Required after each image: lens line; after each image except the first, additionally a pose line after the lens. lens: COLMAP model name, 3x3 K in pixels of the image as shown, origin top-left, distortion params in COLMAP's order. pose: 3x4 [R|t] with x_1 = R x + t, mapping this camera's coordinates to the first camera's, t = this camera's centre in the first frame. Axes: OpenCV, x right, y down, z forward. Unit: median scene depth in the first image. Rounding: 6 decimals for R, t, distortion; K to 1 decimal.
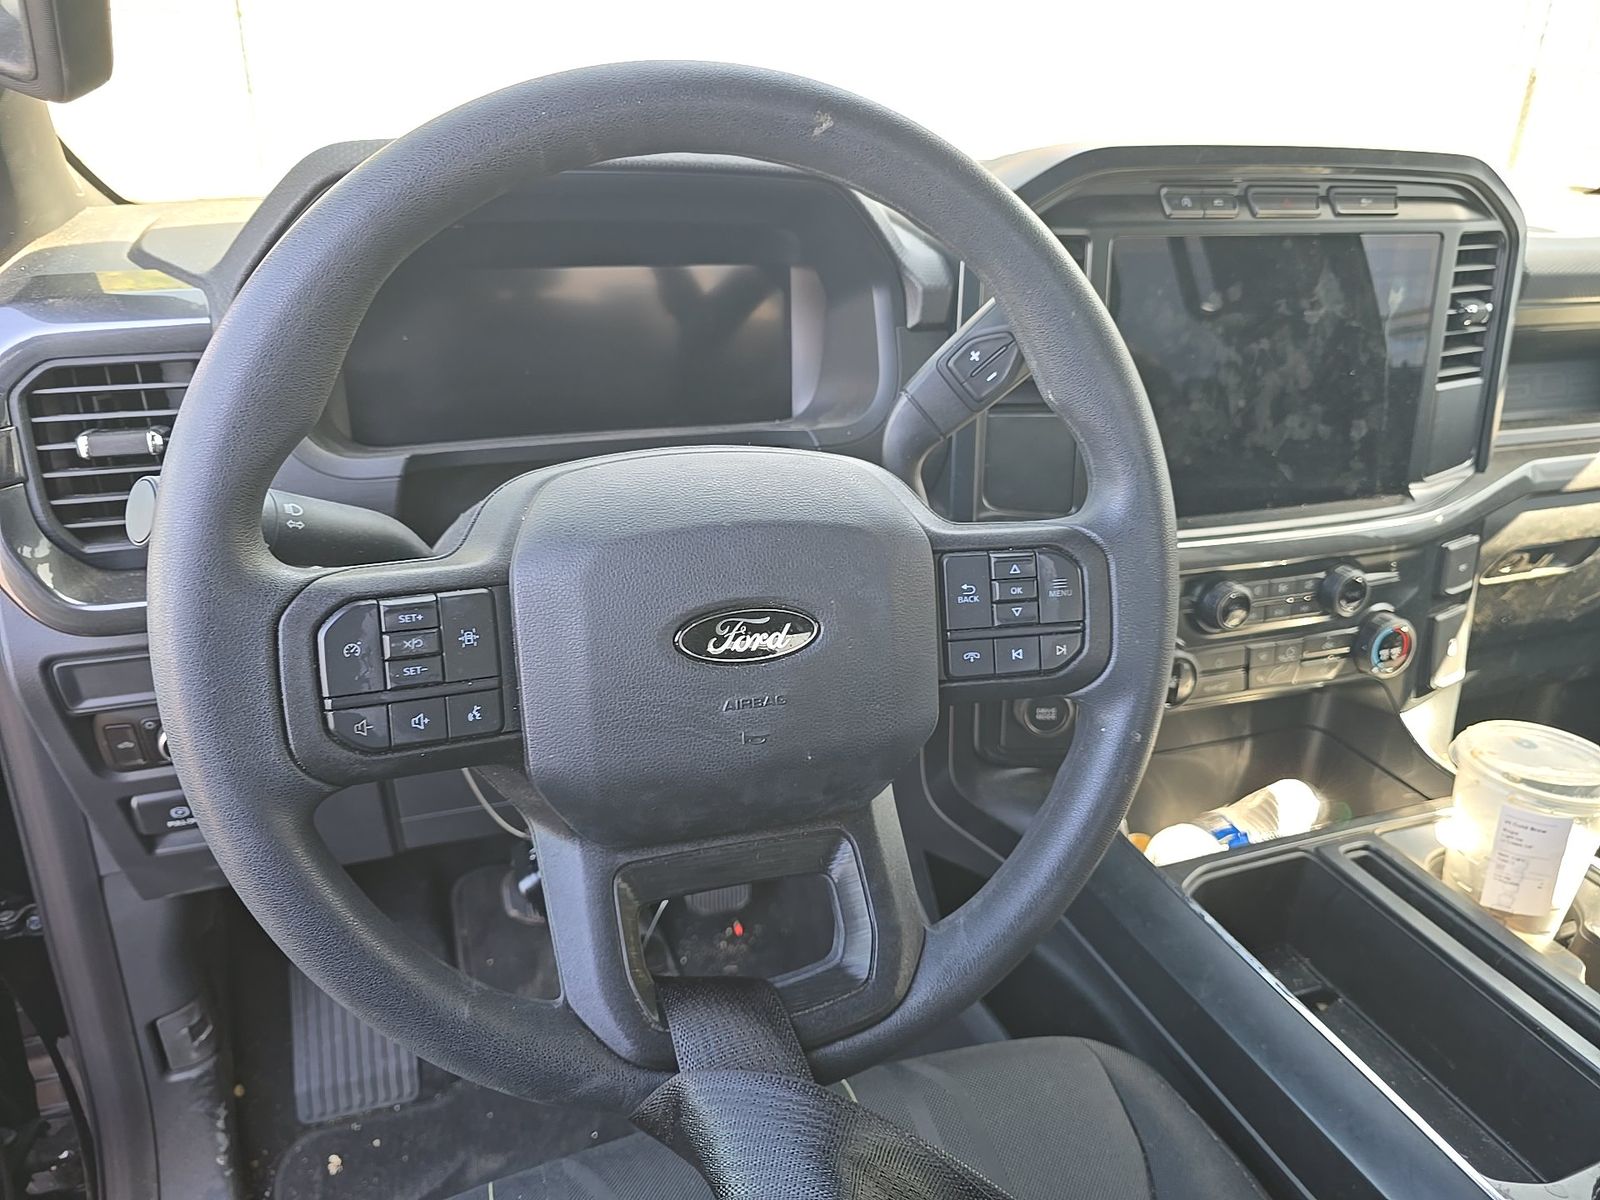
lens RADIAL K [[1080.9, 0, 795.5], [0, 1080.9, 608.8], [0, 0, 1]] dist [0.053798, -0.062359]
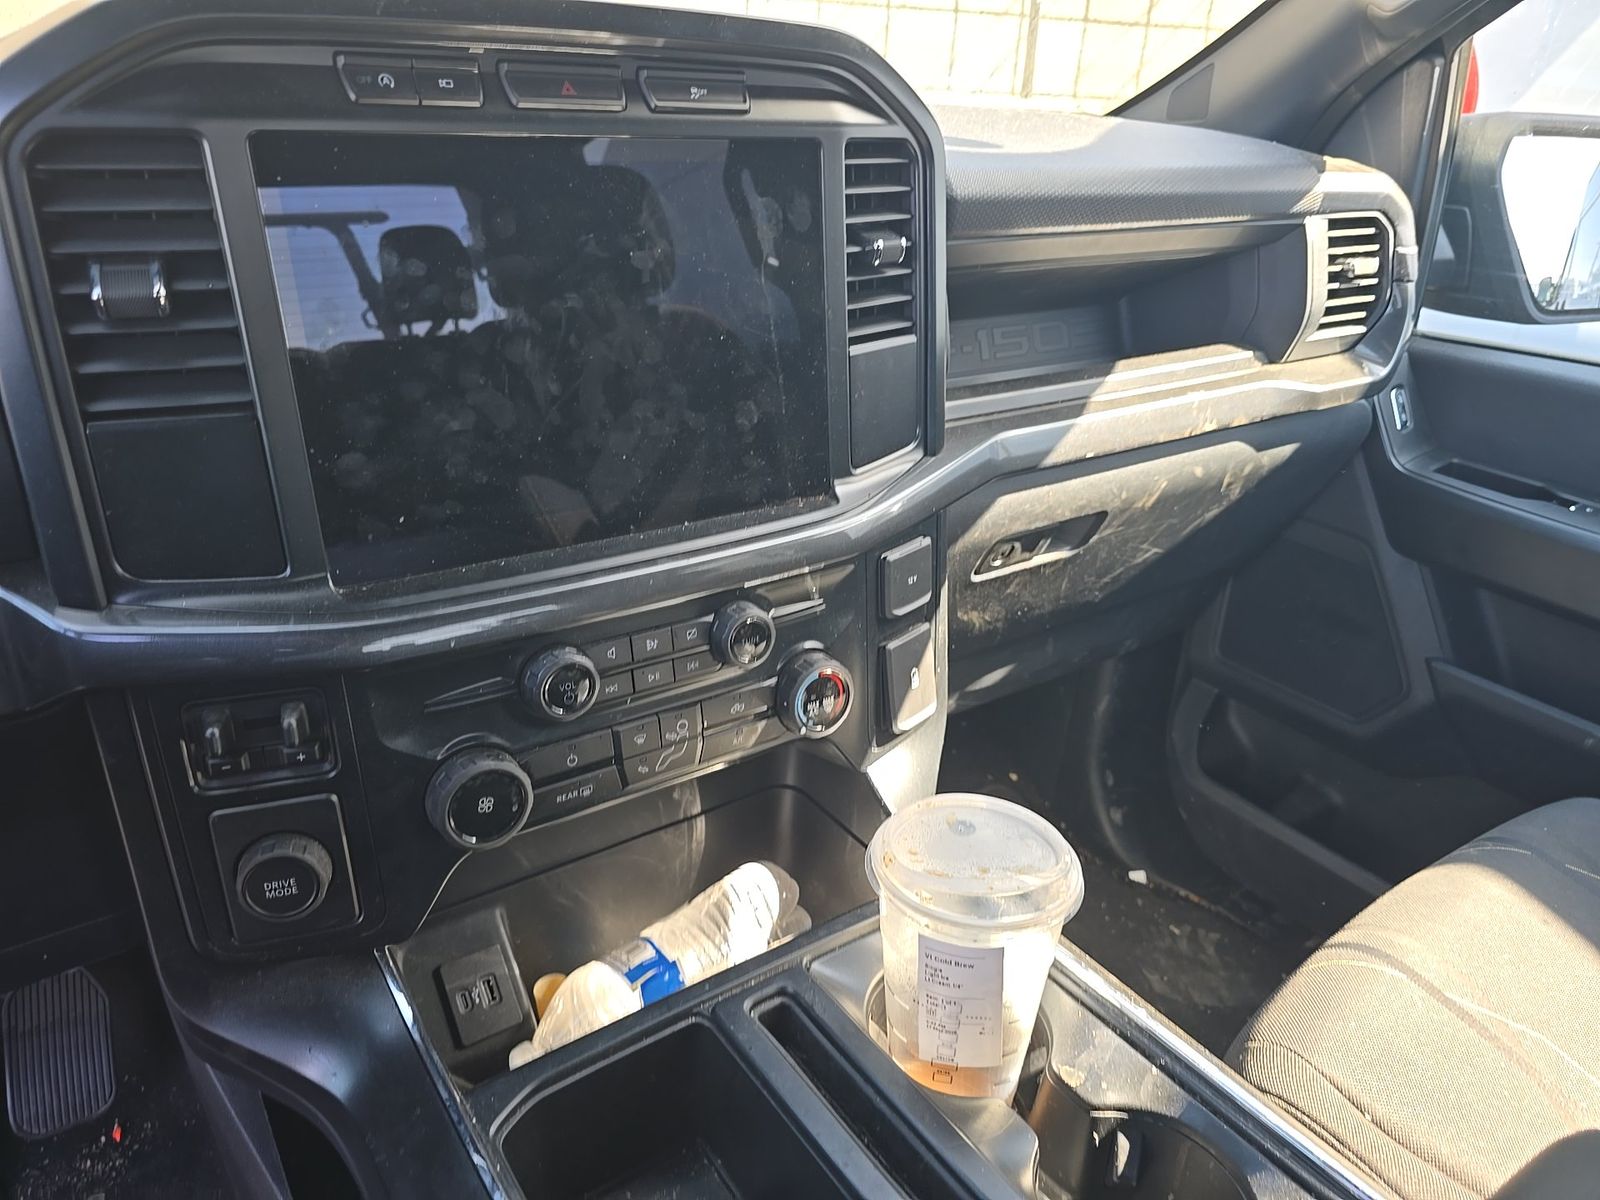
lens RADIAL K [[1030.5, 0, 800.0], [0, 1030.5, 600.0], [0, 0, 1]] dist [0.049532, -0.051670]
pose [[0.969466, -0.103174, 0.222466, 0.366098], [0.096639, 0.994512, 0.040096, -0.060998], [-0.225382, -0.017373, 0.974116, 0.296753]]
